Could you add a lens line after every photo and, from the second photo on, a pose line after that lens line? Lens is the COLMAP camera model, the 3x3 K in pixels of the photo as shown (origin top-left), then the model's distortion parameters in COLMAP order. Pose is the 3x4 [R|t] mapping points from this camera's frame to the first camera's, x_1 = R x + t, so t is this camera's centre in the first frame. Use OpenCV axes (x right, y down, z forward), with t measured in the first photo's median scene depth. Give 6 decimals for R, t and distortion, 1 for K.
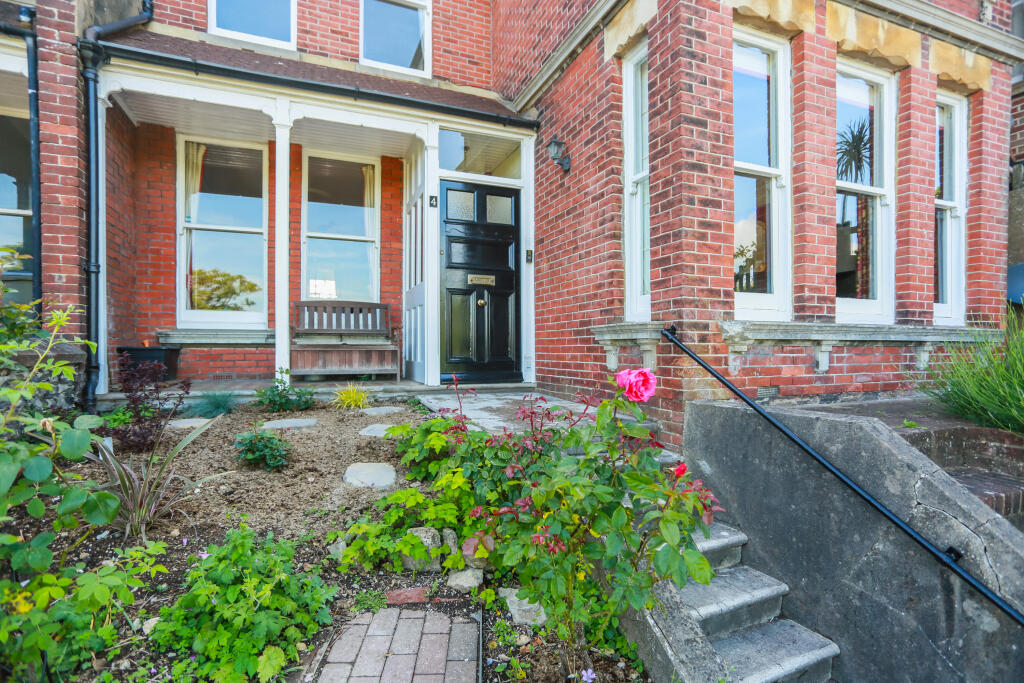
lens RADIAL K [[501.2, 0, 517.0], [0, 501.2, 348.1], [0, 0, 1]] dist [-0.043562, 0.034370]
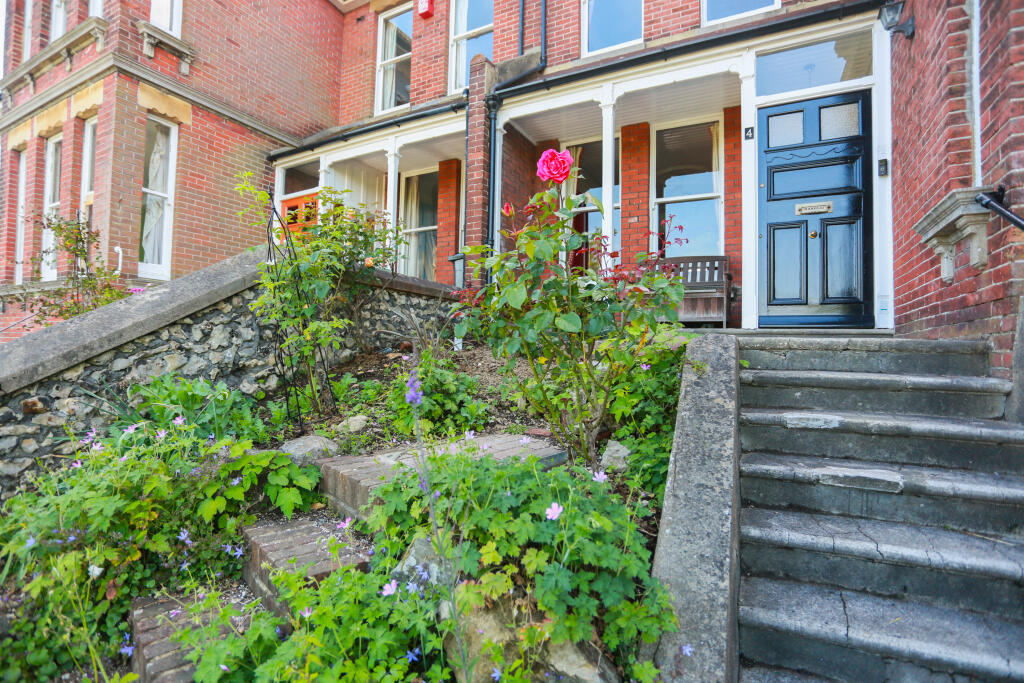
lens RADIAL K [[492.2, 0, 507.8], [0, 492.2, 338.5], [0, 0, 1]] dist [-0.050434, 0.018845]
pose [[0.645573, 0.002029, -0.763696, 0.245398], [-0.012475, 0.999891, -0.007889, 0.112197], [0.763597, 0.014620, 0.645528, 0.065781]]
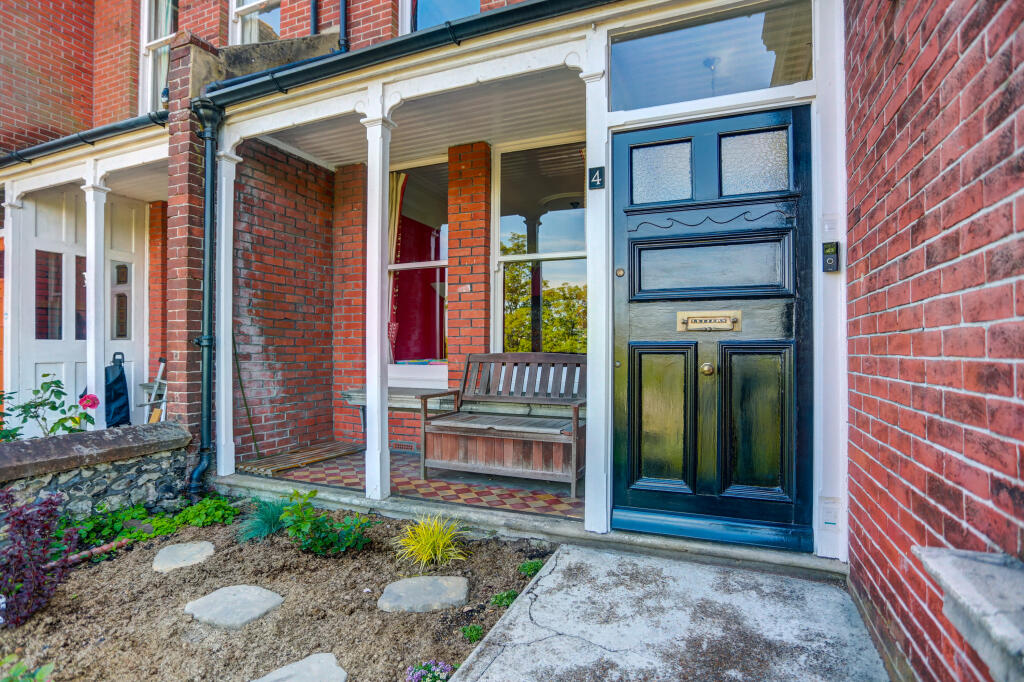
lens RADIAL K [[530.2, 0, 471.5], [0, 530.2, 350.9], [0, 0, 1]] dist [-0.051664, 0.024677]
pose [[0.688535, 0.001092, -0.725202, 0.146221], [-0.008643, 0.999940, -0.006700, -0.111387], [0.725152, 0.010881, 0.688503, 0.543140]]
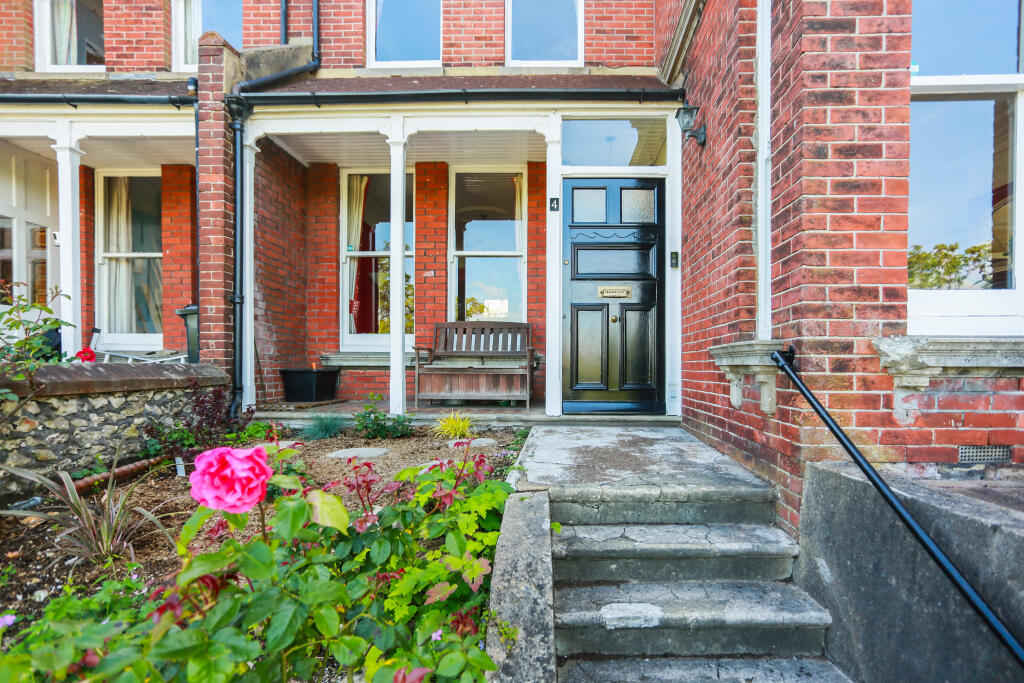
lens RADIAL K [[526.7, 0, 548.4], [0, 526.7, 373.8], [0, 0, 1]] dist [-0.033174, 0.021671]
pose [[0.920120, 0.009427, -0.391522, 0.190102], [-0.004745, 0.999905, 0.012923, -0.010262], [0.391607, -0.010033, 0.920078, 0.154891]]
